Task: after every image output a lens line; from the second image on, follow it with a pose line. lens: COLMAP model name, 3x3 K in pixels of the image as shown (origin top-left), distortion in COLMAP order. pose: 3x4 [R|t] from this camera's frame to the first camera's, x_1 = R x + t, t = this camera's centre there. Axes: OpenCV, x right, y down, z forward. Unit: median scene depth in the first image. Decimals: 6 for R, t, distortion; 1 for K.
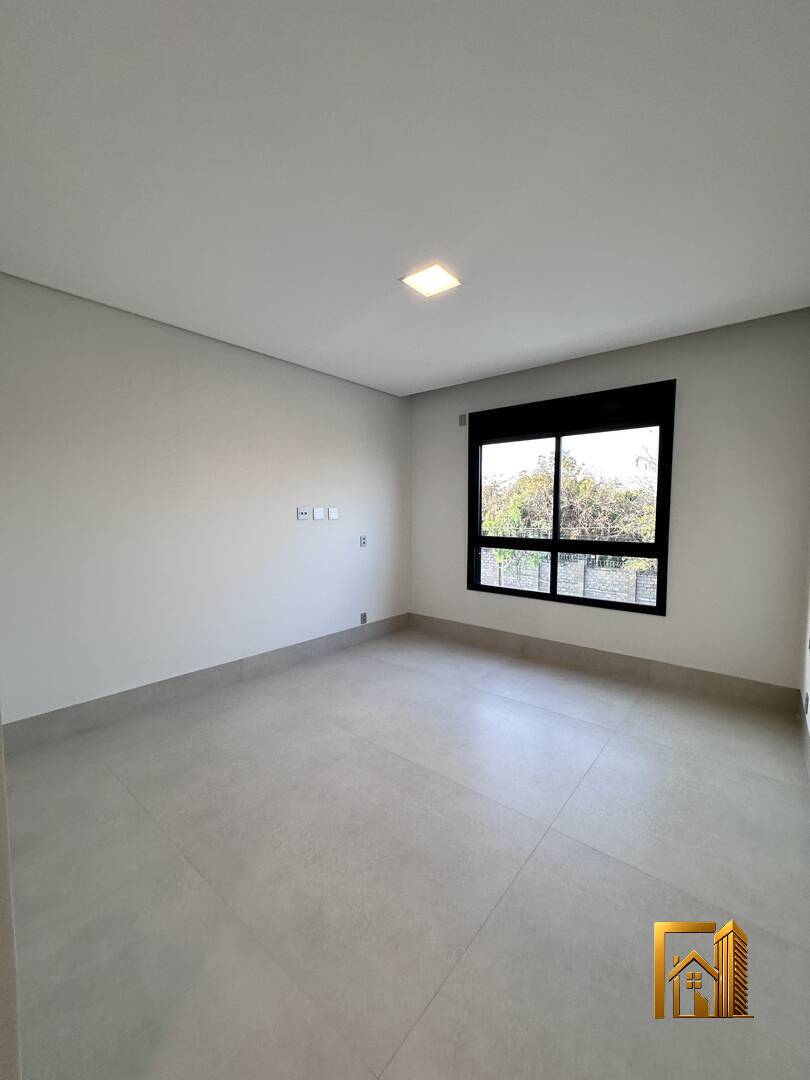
lens RADIAL K [[435.6, 0, 404.4], [0, 435.6, 517.4], [0, 0, 1]] dist [-0.000820, -0.000036]
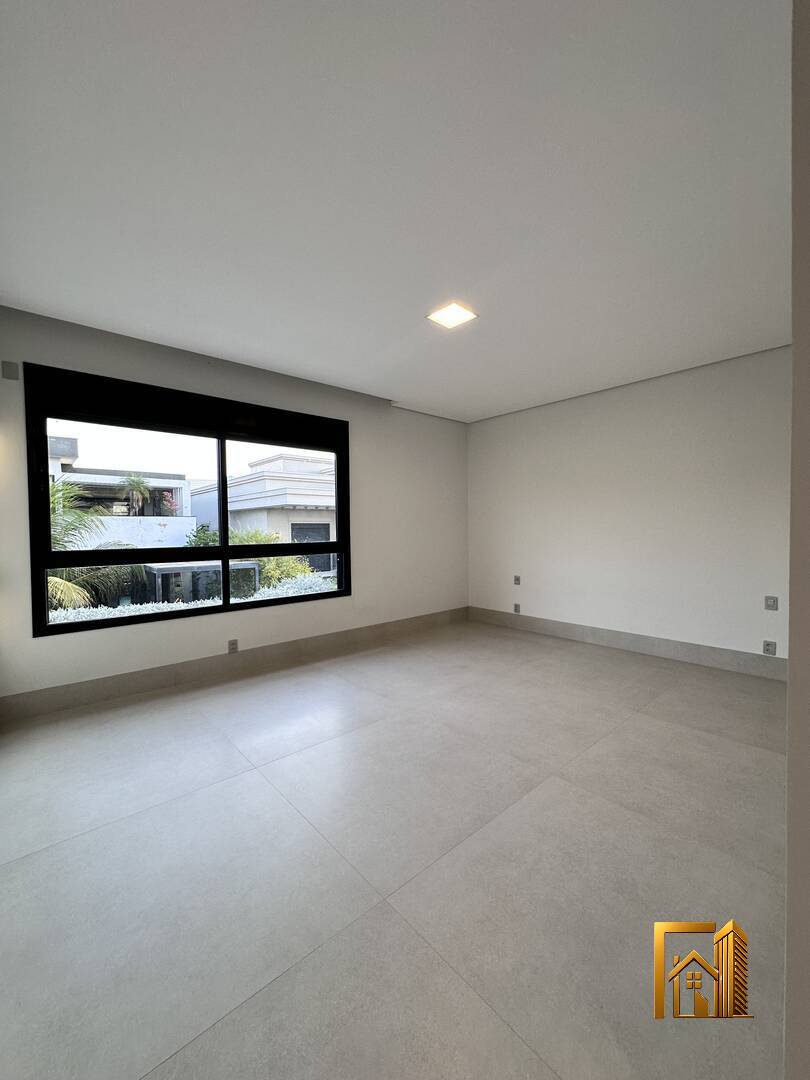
lens RADIAL K [[434.9, 0, 409.5], [0, 434.9, 541.4], [0, 0, 1]] dist [-0.001666, -0.000119]
pose [[0.154979, -0.049300, 0.986687, -0.541855], [0.006792, 0.998784, 0.048838, -0.005532], [-0.987894, -0.000867, 0.155125, 0.459078]]
